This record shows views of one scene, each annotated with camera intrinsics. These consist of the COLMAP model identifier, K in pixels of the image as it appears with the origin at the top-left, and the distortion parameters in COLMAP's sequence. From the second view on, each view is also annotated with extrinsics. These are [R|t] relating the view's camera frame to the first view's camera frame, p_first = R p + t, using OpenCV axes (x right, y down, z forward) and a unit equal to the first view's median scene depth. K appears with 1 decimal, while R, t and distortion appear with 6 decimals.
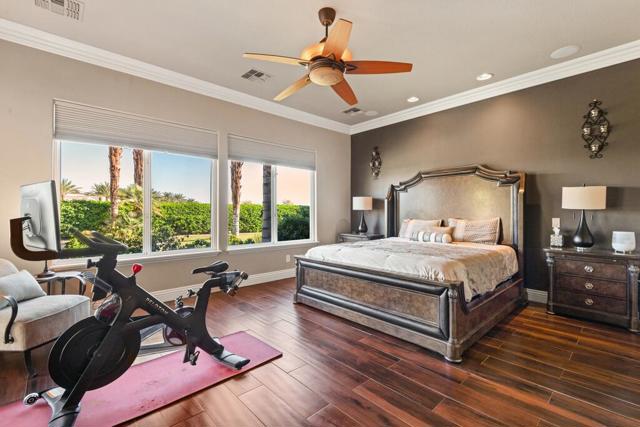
lens RADIAL K [[292.0, 0, 320.9], [0, 292.0, 215.4], [0, 0, 1]] dist [0.003987, -0.000946]
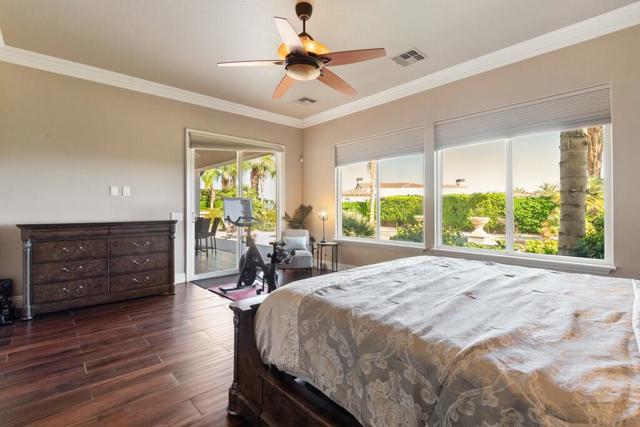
lens RADIAL K [[307.2, 0, 320.9], [0, 307.2, 210.2], [0, 0, 1]] dist [0.002976, -0.000240]
pose [[-0.037838, 0.002974, -0.999279, 0.675094], [-0.008062, 0.999962, 0.003282, -0.003571], [0.999251, 0.008180, -0.037812, 0.696433]]
